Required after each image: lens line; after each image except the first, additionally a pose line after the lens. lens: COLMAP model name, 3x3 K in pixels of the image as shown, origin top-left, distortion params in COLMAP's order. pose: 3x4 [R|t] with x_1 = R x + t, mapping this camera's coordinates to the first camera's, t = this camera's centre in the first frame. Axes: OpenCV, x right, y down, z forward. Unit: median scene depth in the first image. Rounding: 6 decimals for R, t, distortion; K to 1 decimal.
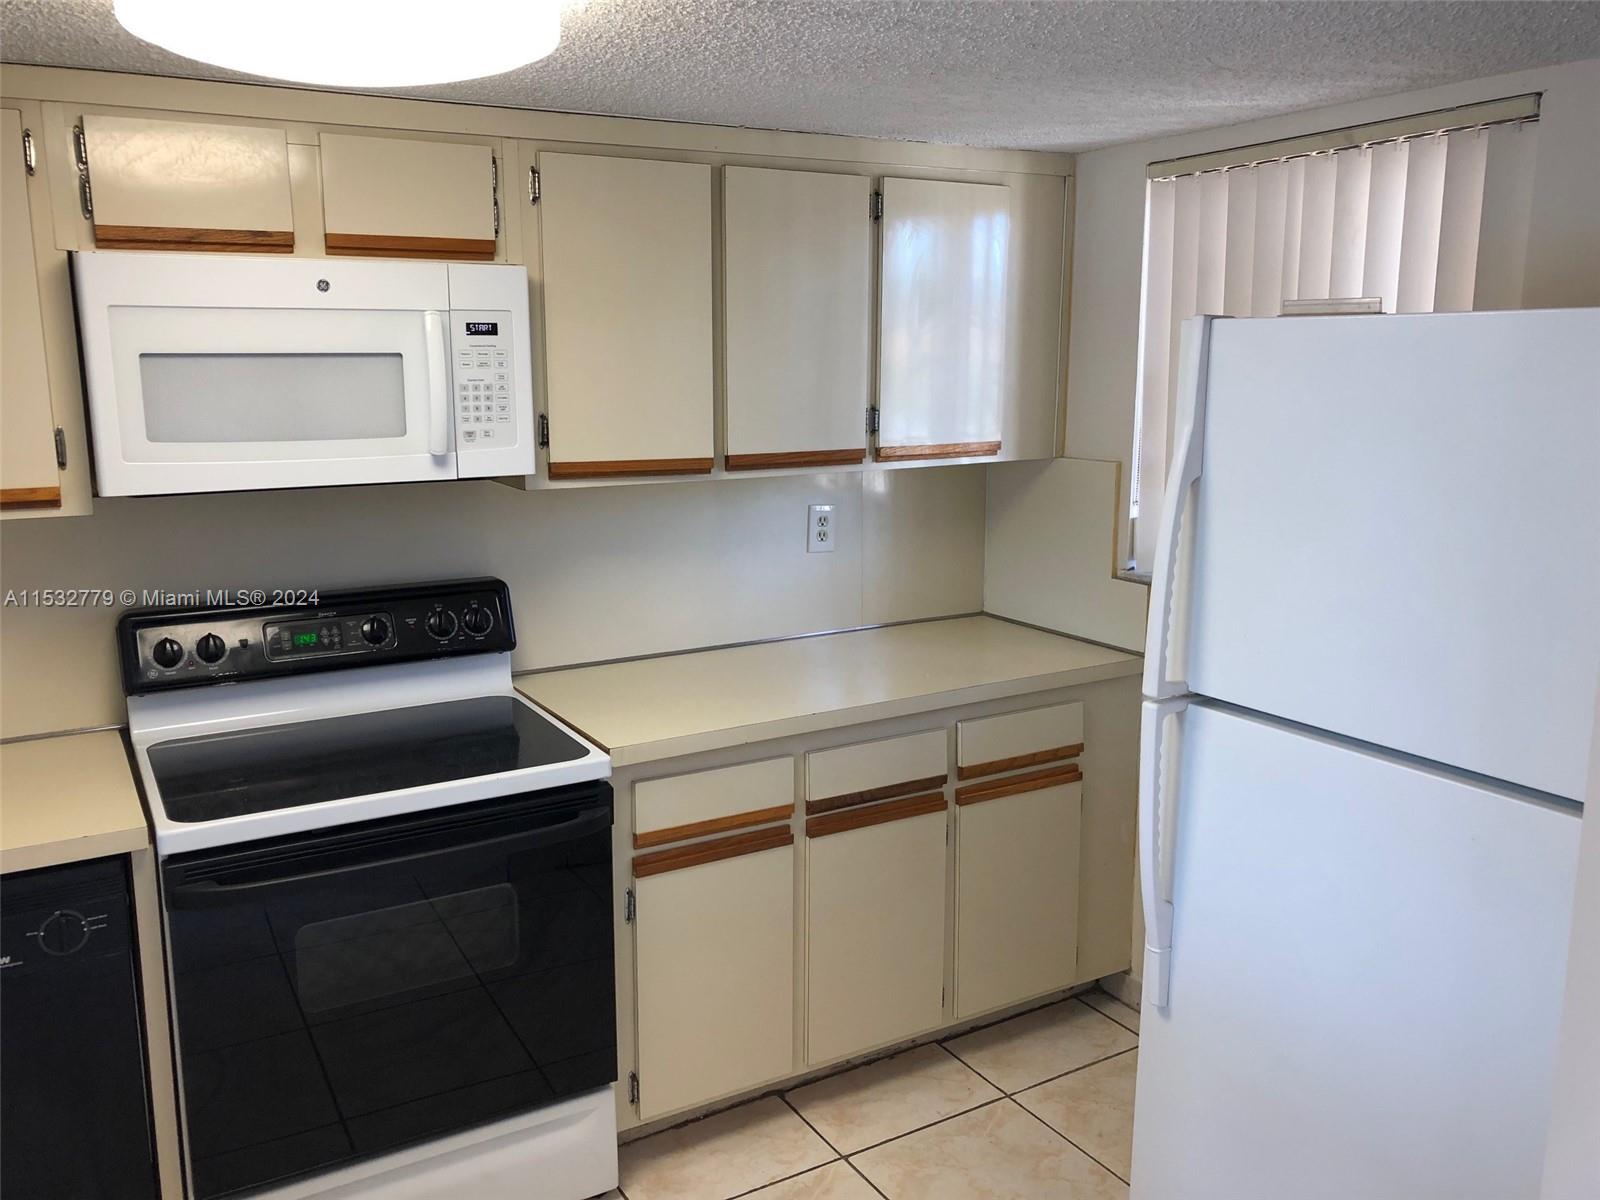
lens RADIAL K [[1243.0, 0, 793.2], [0, 1243.0, 597.0], [0, 0, 1]] dist [0.037253, -0.038185]
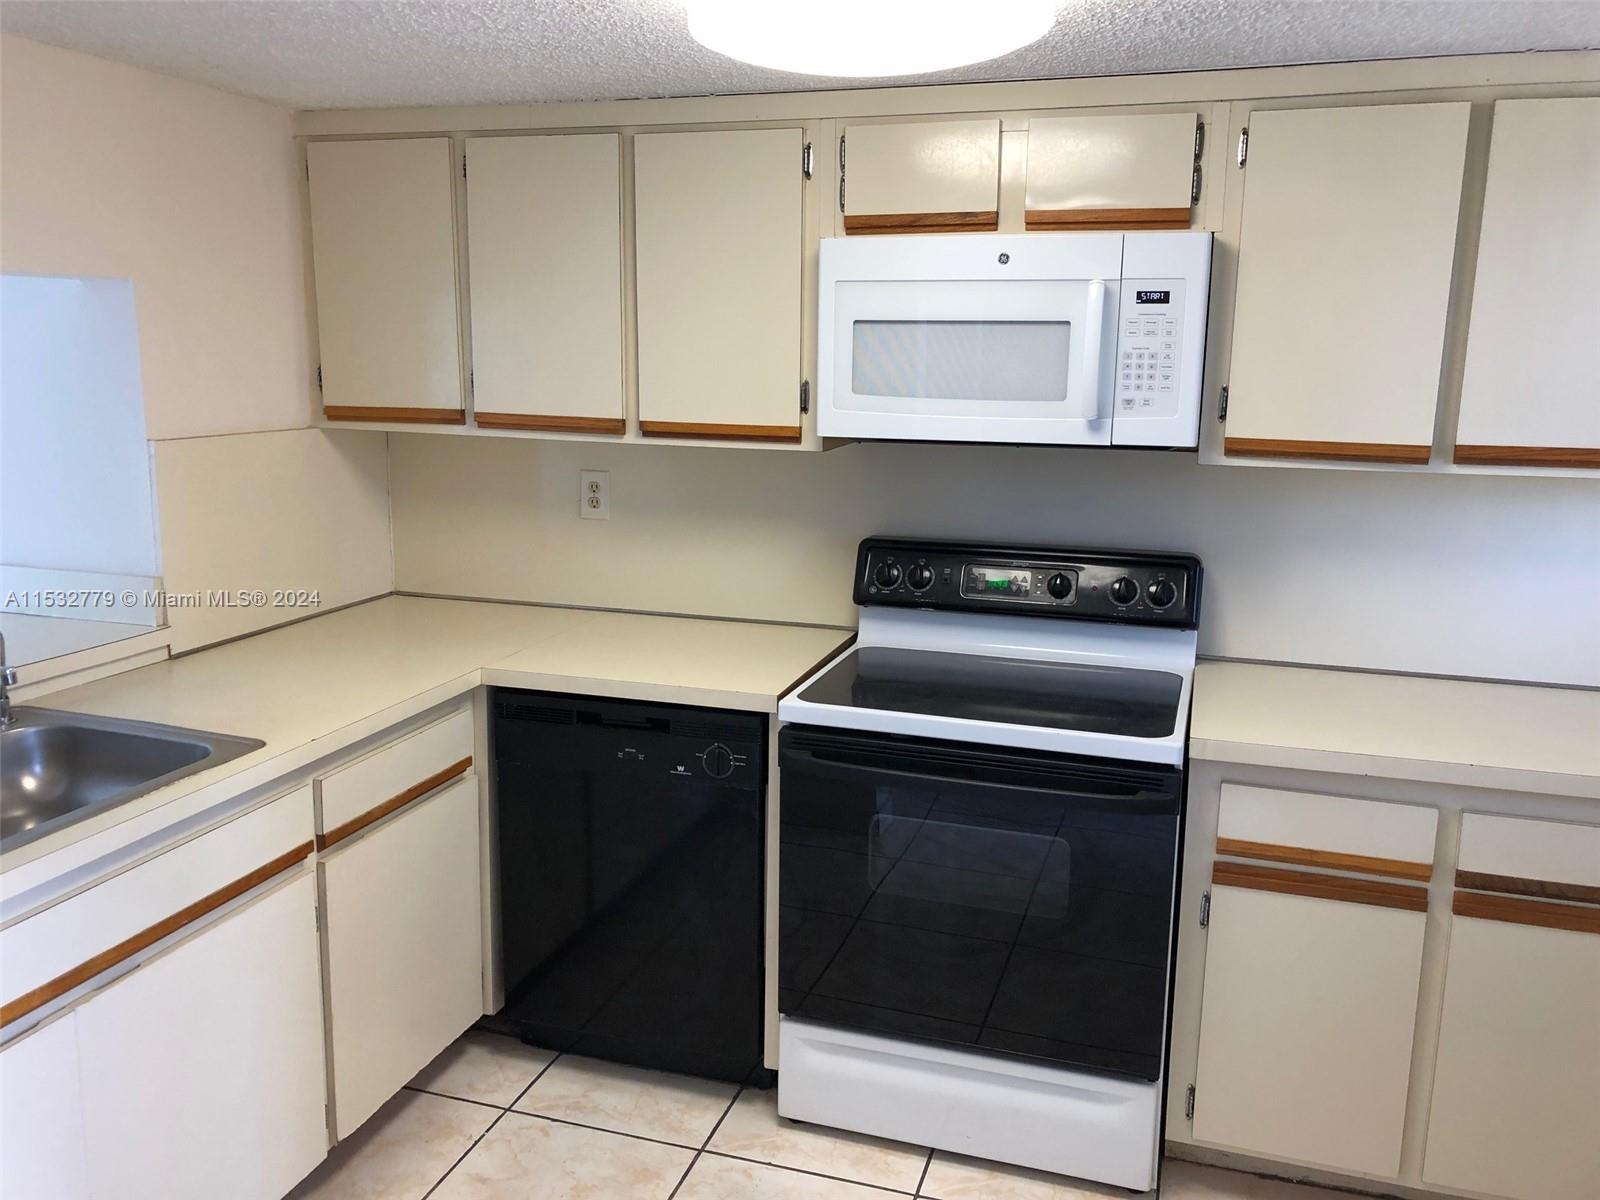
lens RADIAL K [[1321.8, 0, 802.8], [0, 1321.8, 601.4], [0, 0, 1]] dist [0.019674, -0.032580]
pose [[0.674451, 0.157766, -0.721267, 0.359692], [-0.152706, 0.985588, 0.072788, -0.009011], [0.722355, 0.061050, 0.688822, 0.079688]]
